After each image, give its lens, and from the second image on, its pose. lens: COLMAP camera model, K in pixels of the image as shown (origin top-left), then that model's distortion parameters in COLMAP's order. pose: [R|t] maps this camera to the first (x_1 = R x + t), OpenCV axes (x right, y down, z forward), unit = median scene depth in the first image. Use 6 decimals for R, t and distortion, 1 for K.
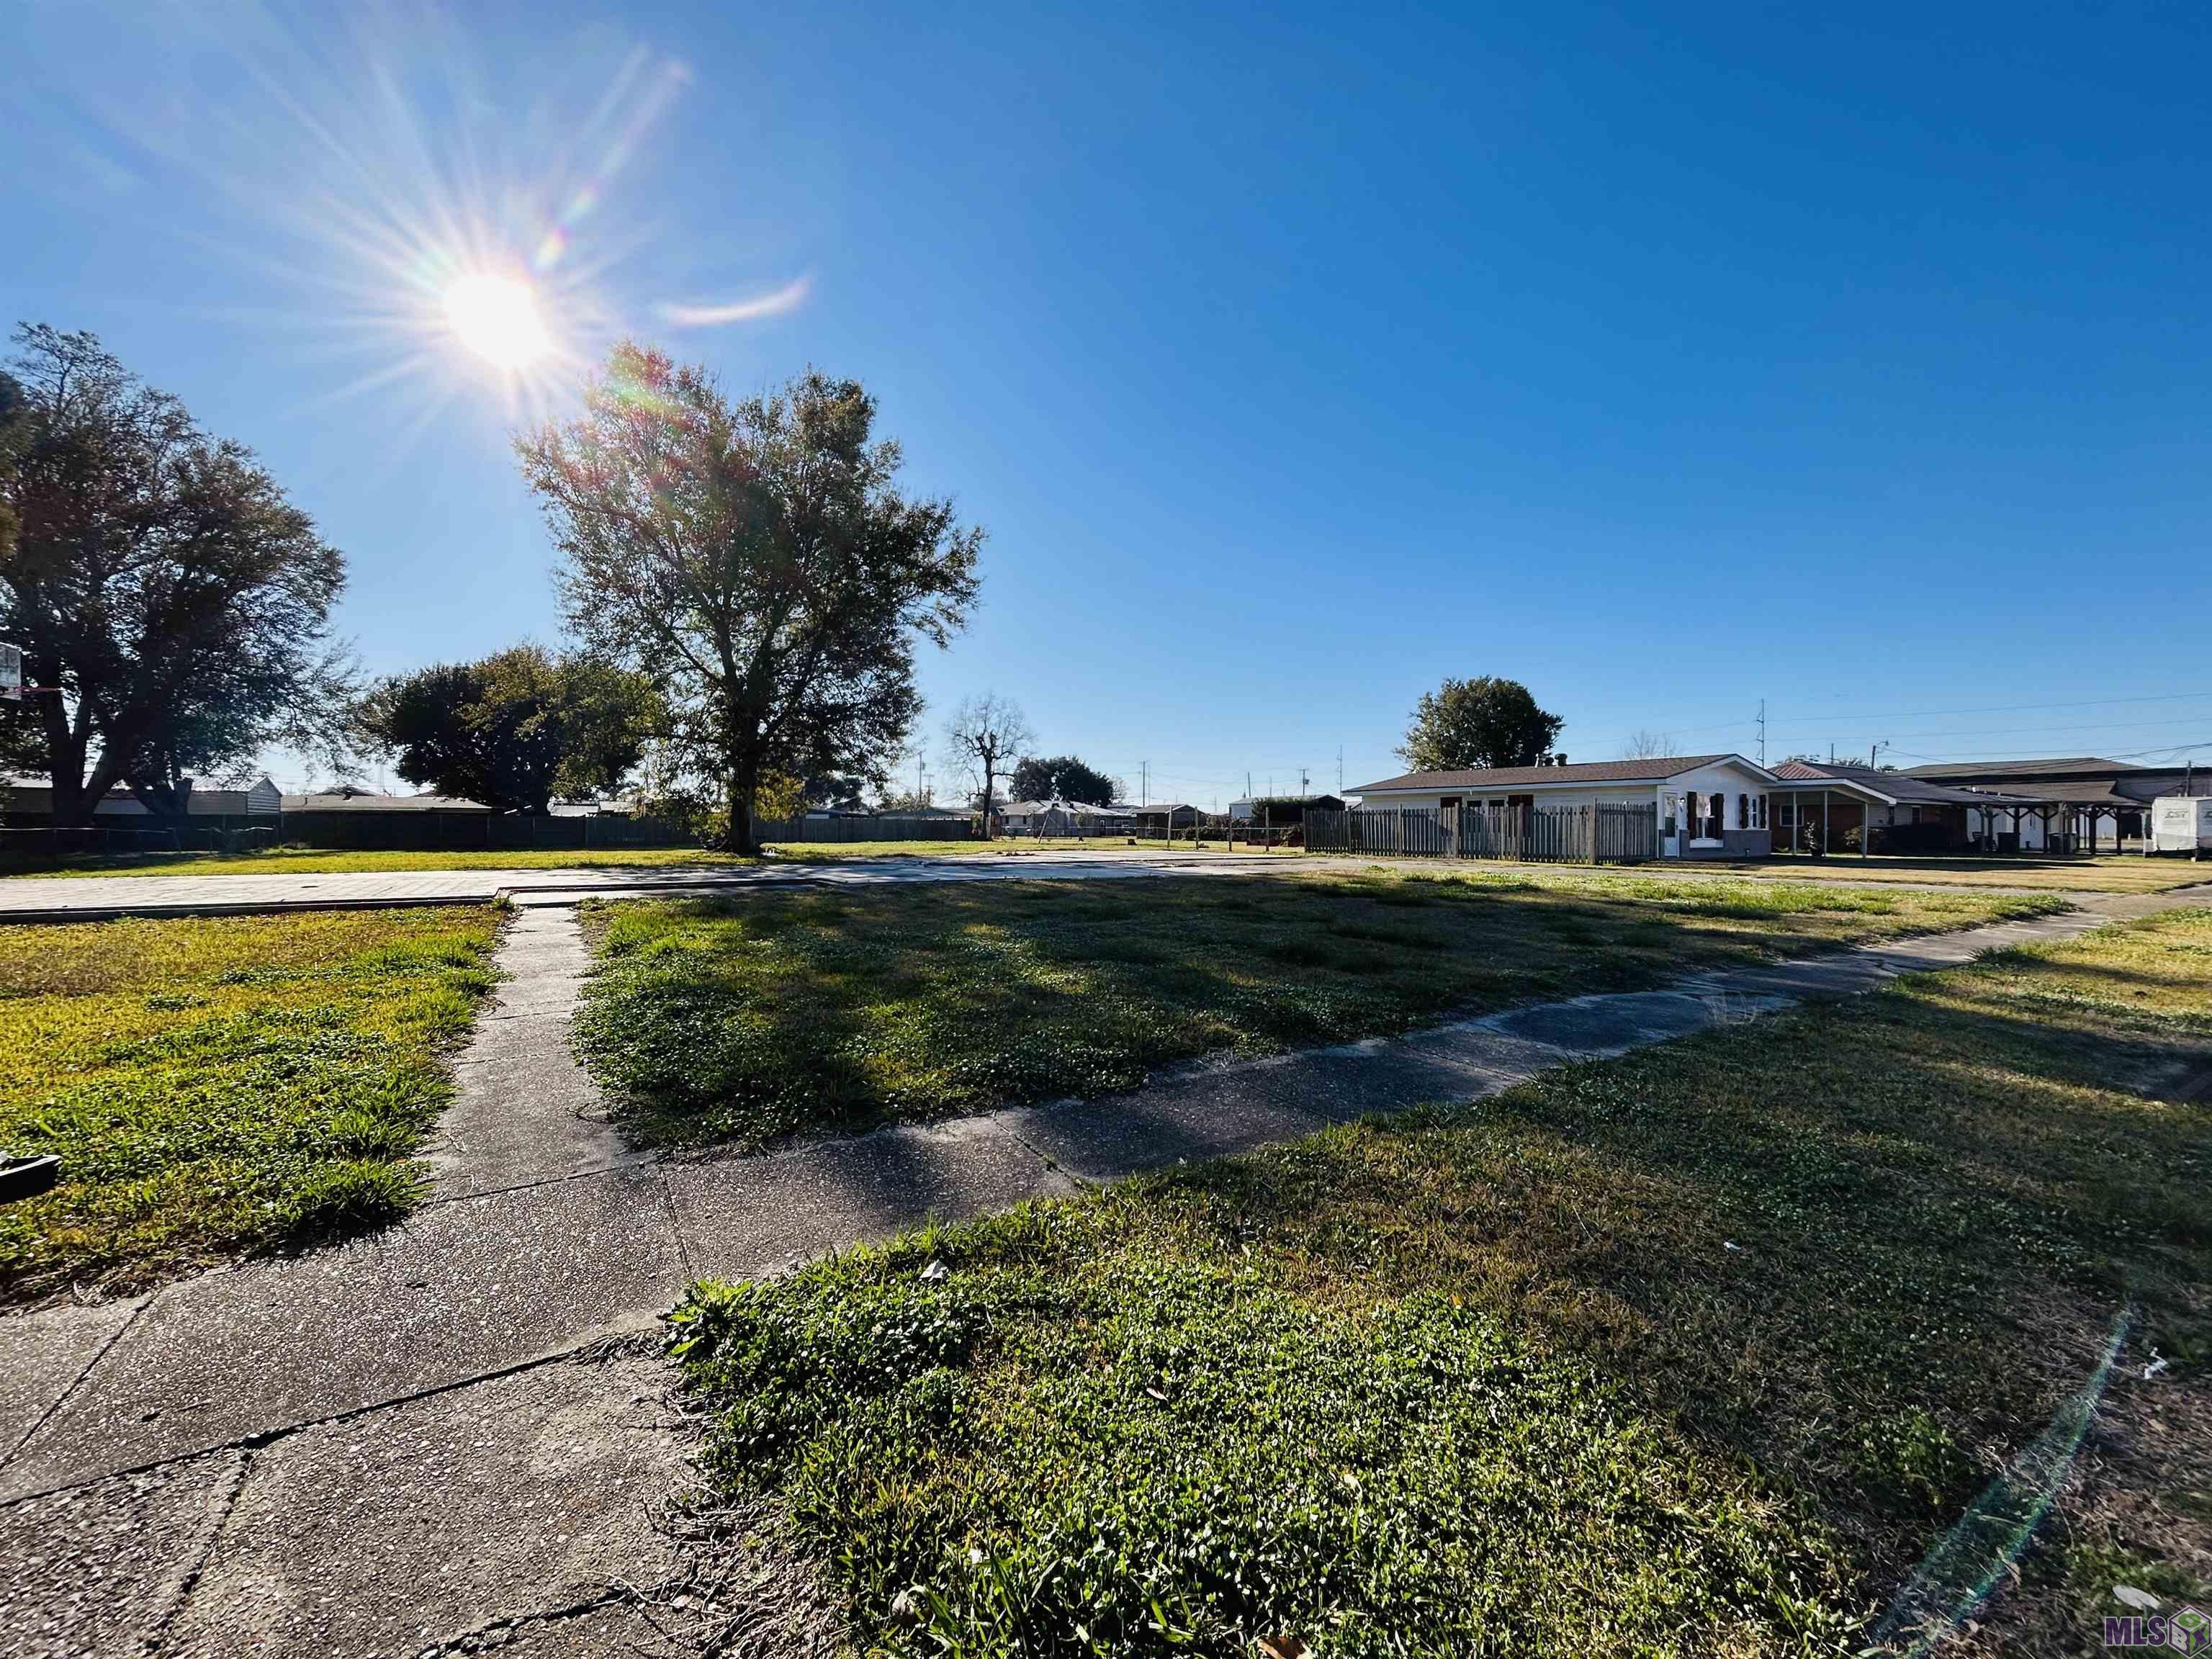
lens RADIAL K [[887.2, 0, 1097.4], [0, 887.2, 831.0], [0, 0, 1]] dist [-0.001765, 0.000293]
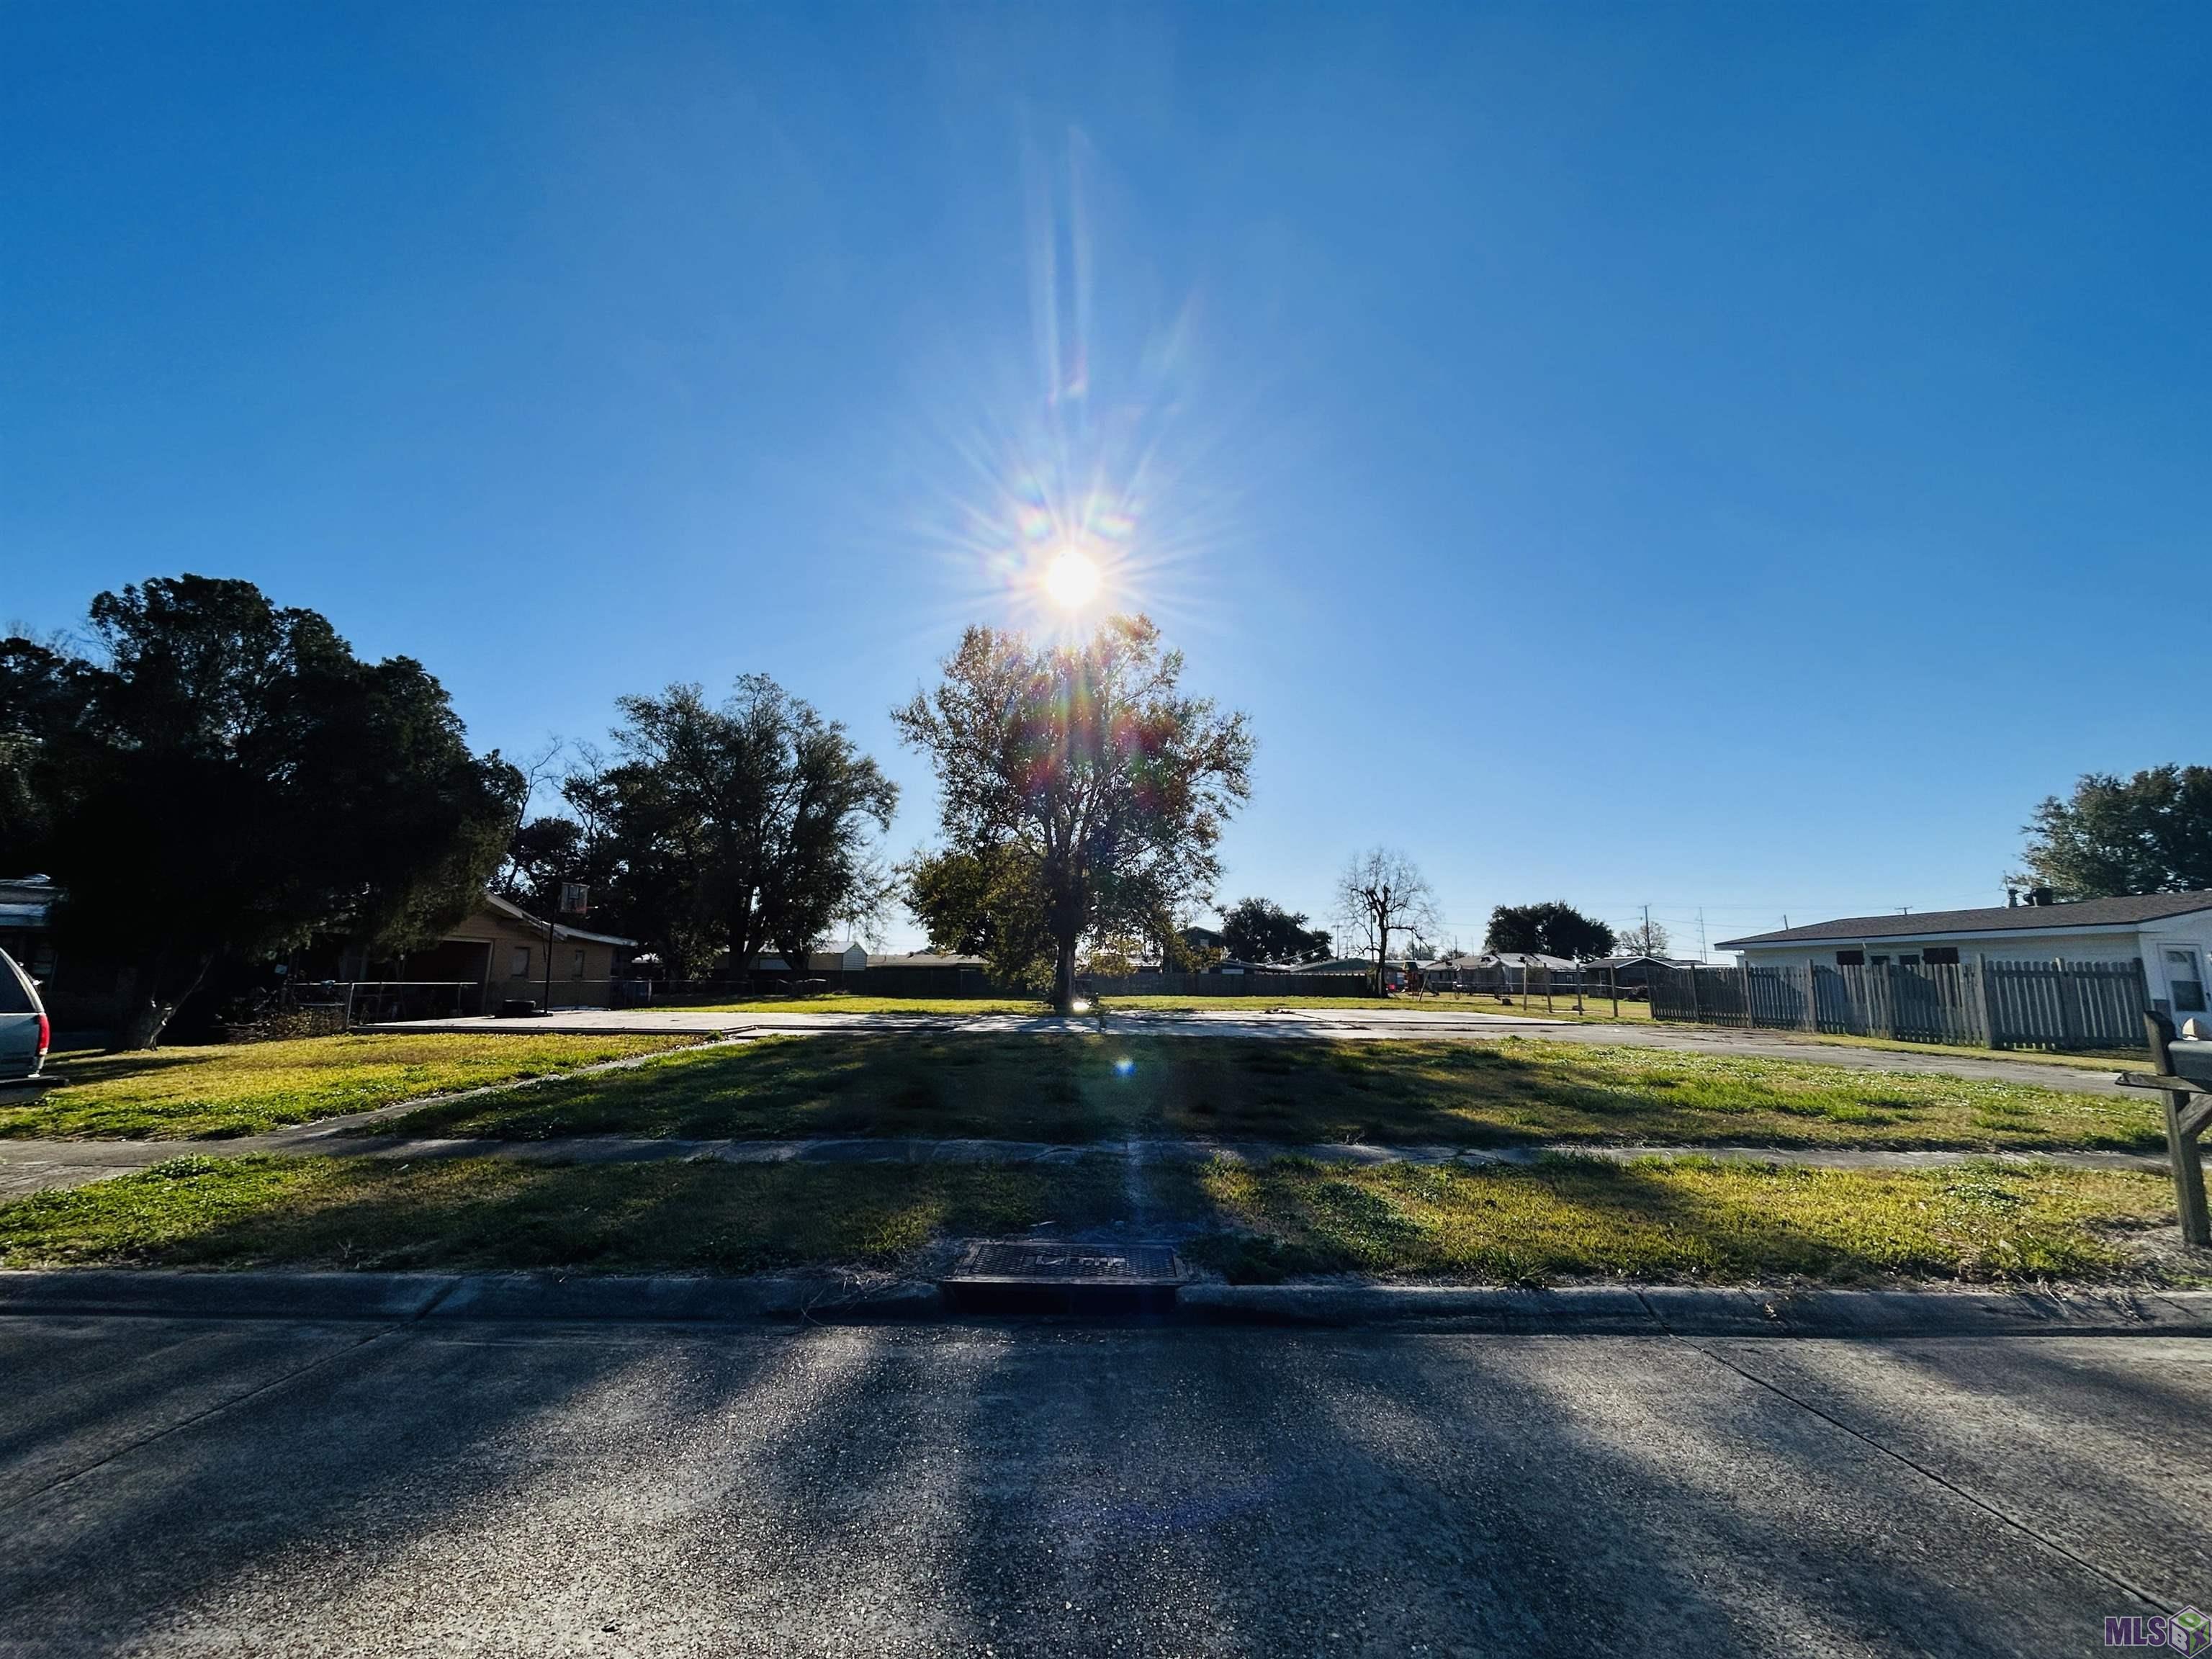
lens RADIAL K [[887.2, 0, 1101.2], [0, 887.2, 827.5], [0, 0, 1]] dist [-0.001765, 0.000293]
pose [[0.846374, -0.082382, -0.526179, 0.206636], [-0.010143, 0.985292, -0.170580, -0.004844], [0.532492, 0.149712, 0.833090, -0.001267]]
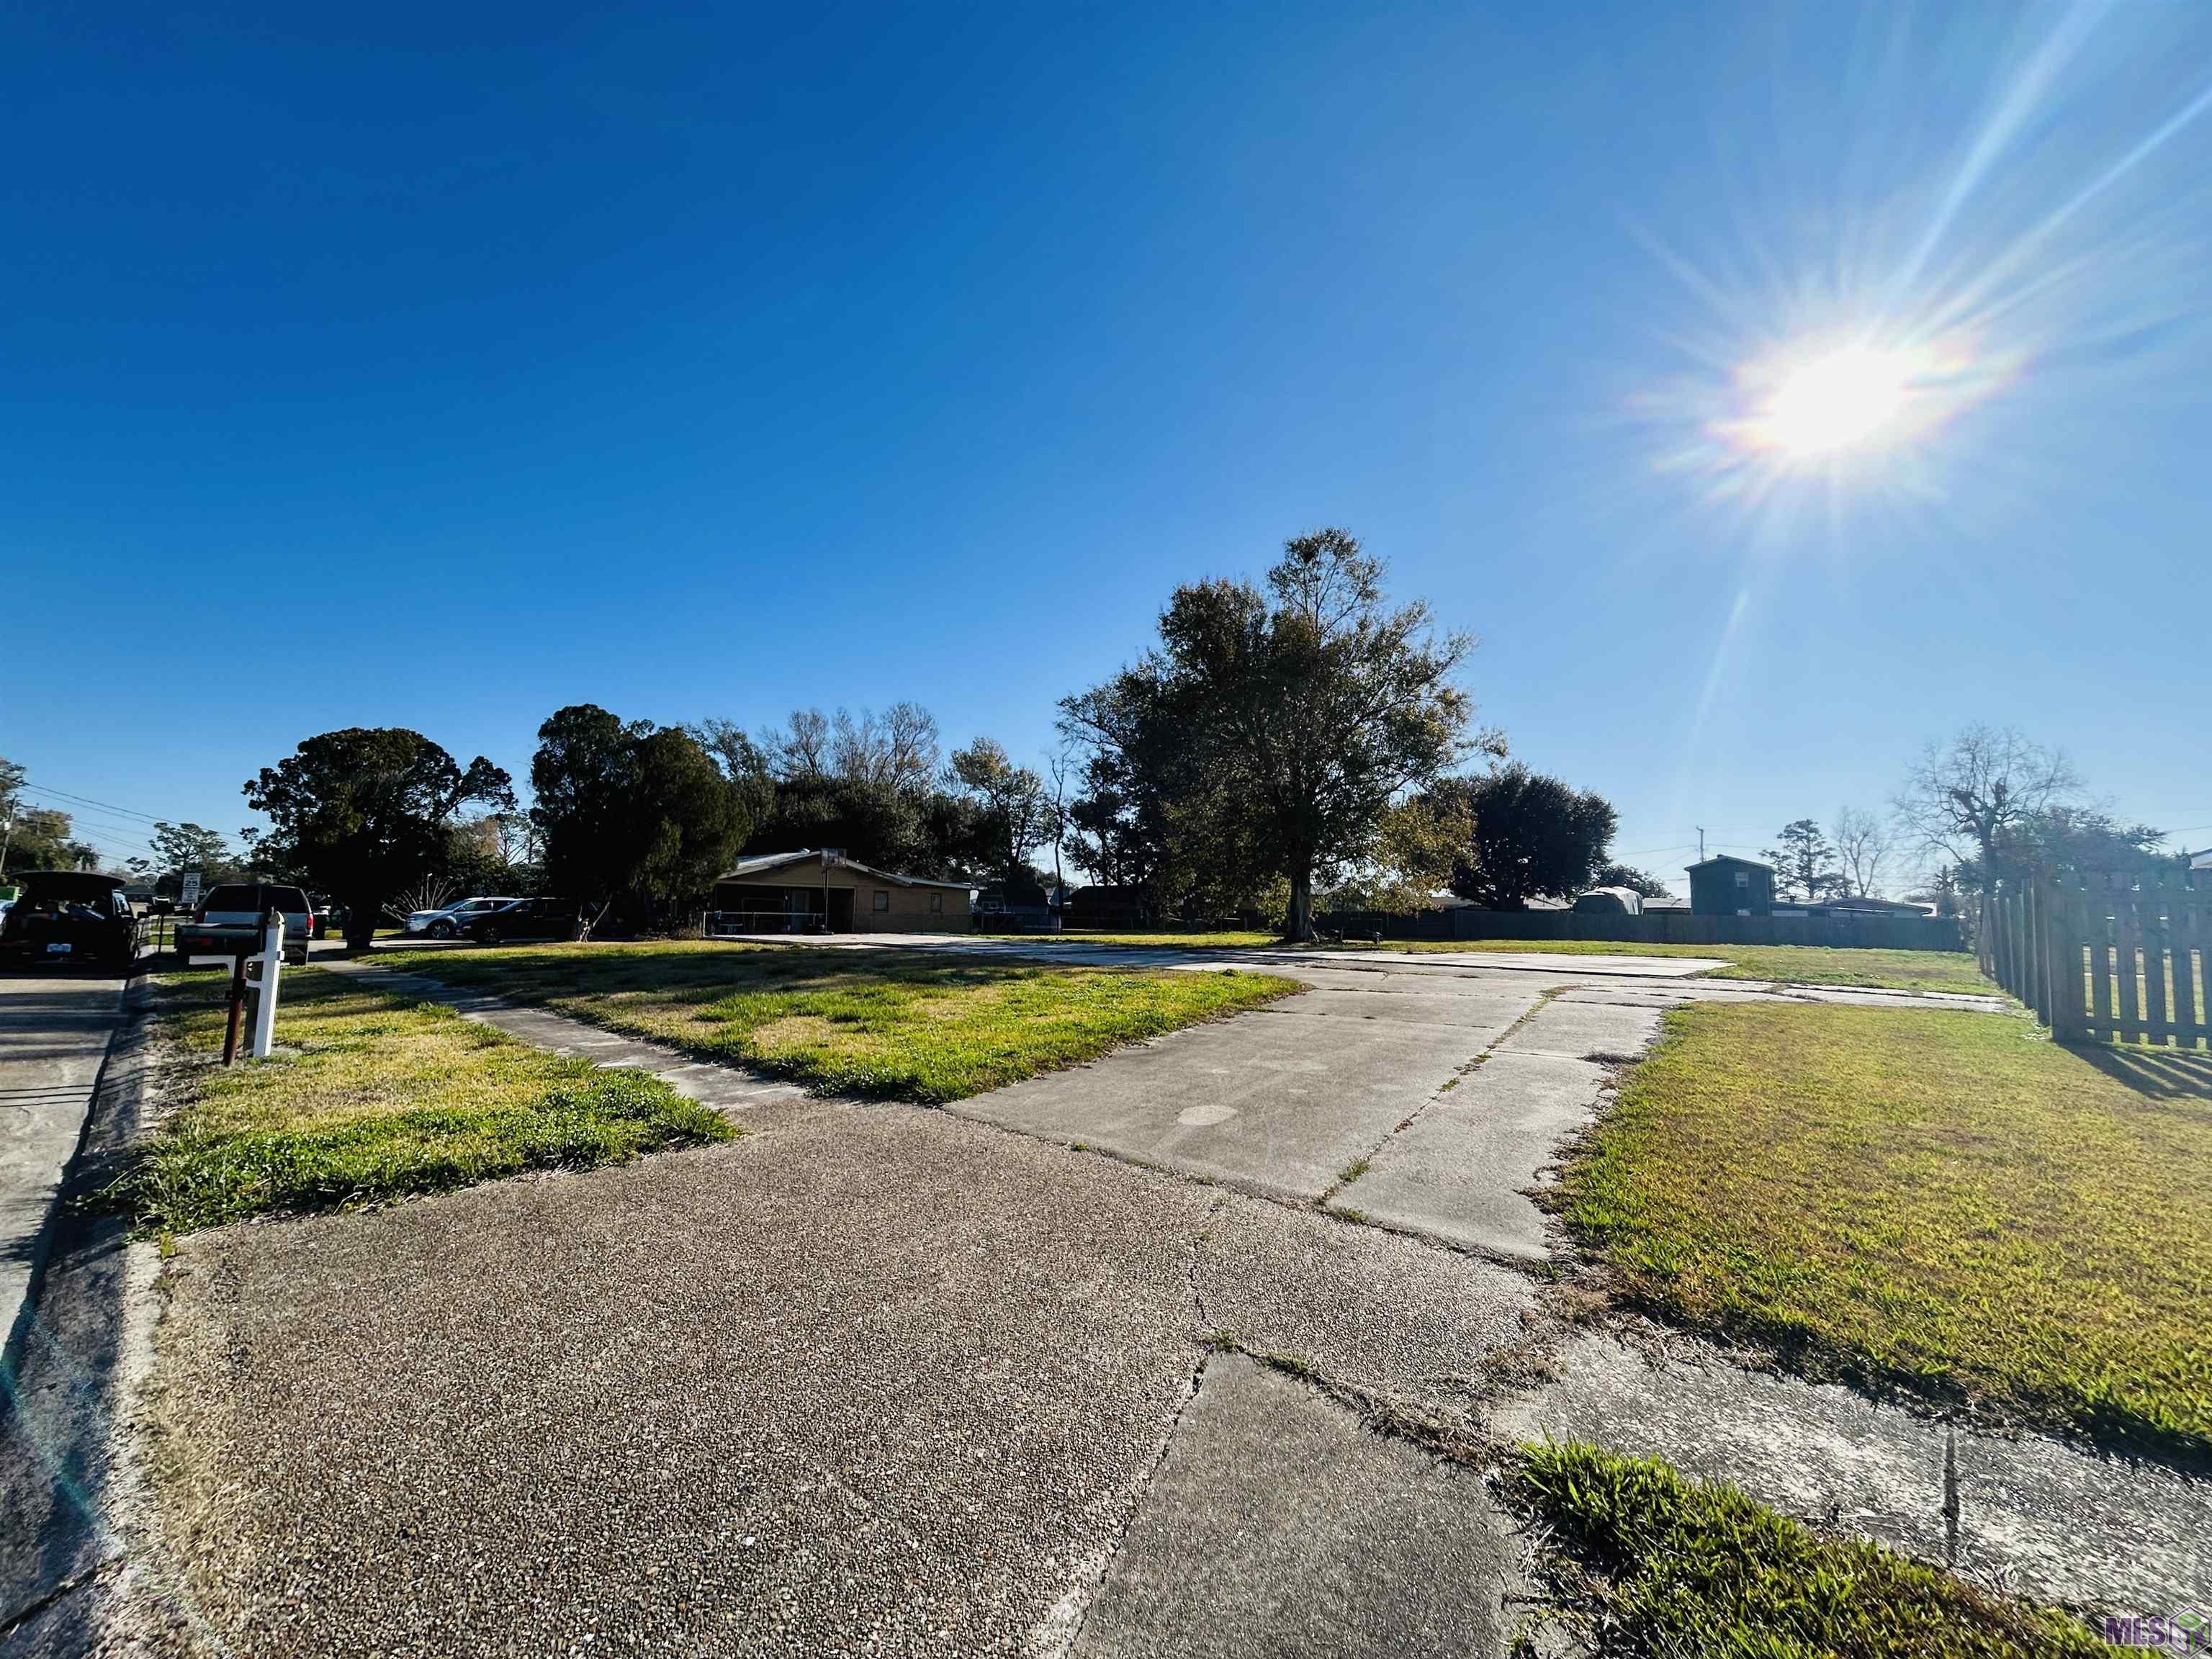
lens RADIAL K [[887.2, 0, 1104.5], [0, 887.2, 835.2], [0, 0, 1]] dist [-0.001765, 0.000293]
pose [[0.259275, -0.082127, -0.962306, 0.491979], [-0.019334, 0.995737, -0.090189, -0.003442], [0.965610, 0.041989, 0.256581, 0.308761]]
